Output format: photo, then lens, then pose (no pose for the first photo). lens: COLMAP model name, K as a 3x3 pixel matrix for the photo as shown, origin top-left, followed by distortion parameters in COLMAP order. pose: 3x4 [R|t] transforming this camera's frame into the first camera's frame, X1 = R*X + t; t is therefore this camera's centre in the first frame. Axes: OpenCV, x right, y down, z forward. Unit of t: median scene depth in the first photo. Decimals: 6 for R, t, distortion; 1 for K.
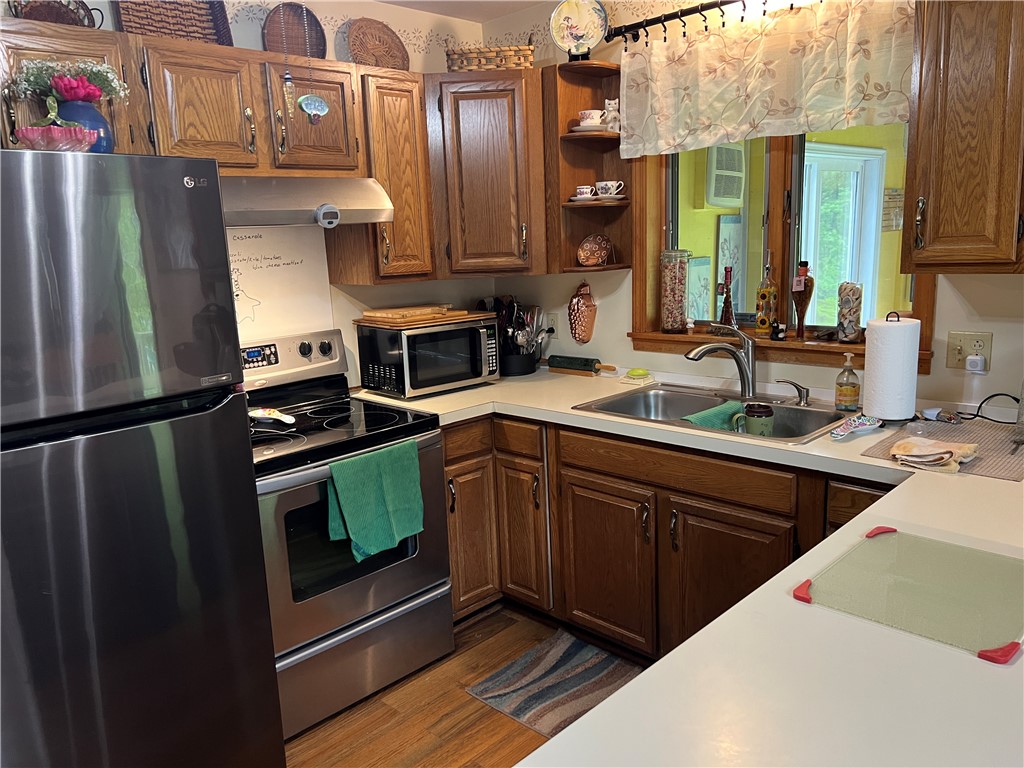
lens RADIAL K [[769.0, 0, 512.0], [0, 769.0, 384.0], [0, 0, 1]] dist [0.081906, -0.102418]
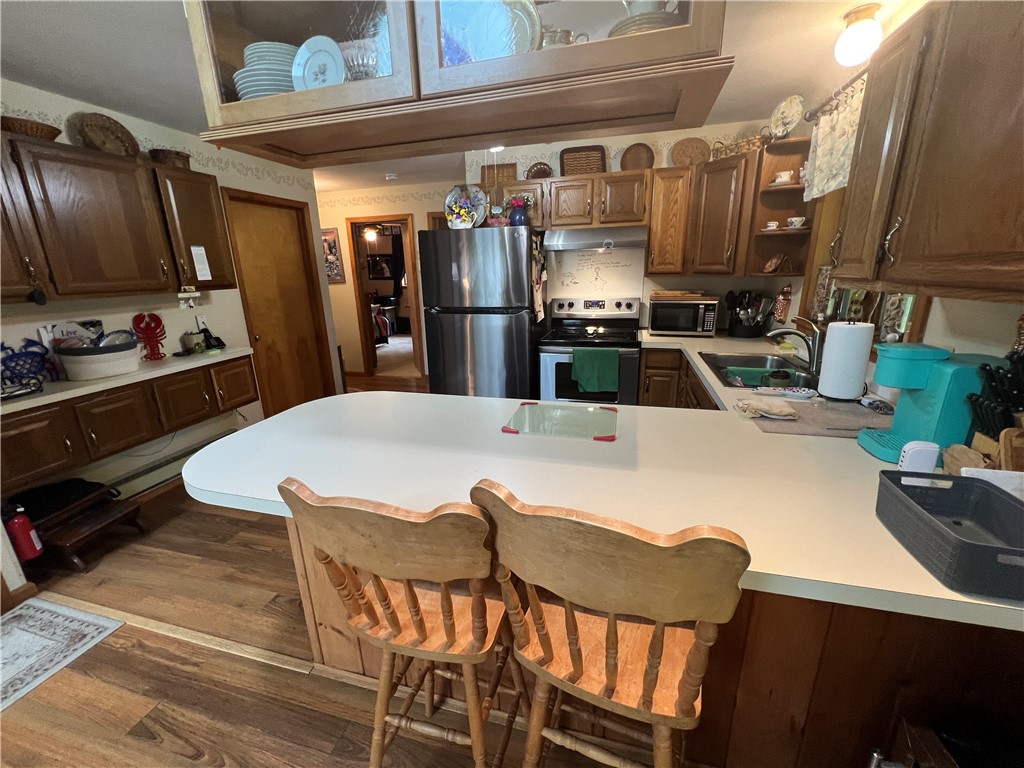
lens RADIAL K [[412.2, 0, 511.6], [0, 412.2, 378.8], [0, 0, 1]] dist [-0.001044, -0.000062]
pose [[0.492230, 0.261614, -0.830221, 0.639092], [-0.166515, 0.964454, 0.205187, -0.031582], [0.854390, 0.037245, 0.518296, 0.124571]]
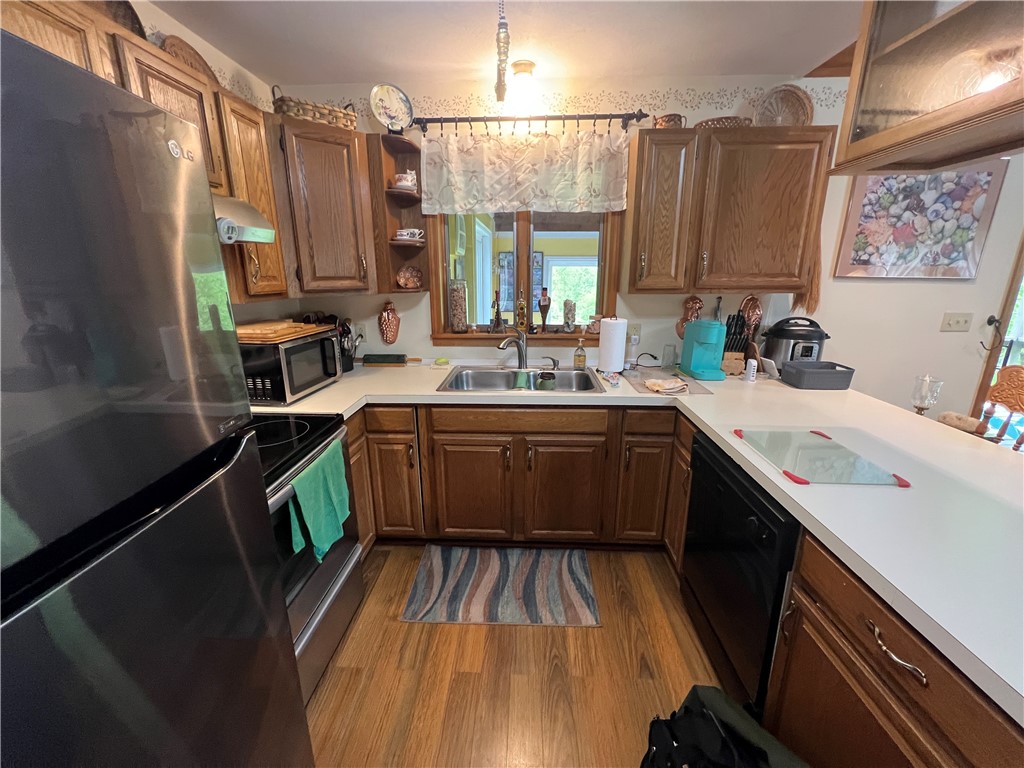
lens RADIAL K [[412.2, 0, 511.6], [0, 412.2, 378.8], [0, 0, 1]] dist [-0.001044, -0.000062]
pose [[0.739354, -0.129578, 0.660731, -0.293239], [0.097667, 0.991568, 0.085171, -0.038280], [-0.666196, 0.001560, 0.745775, 0.335990]]
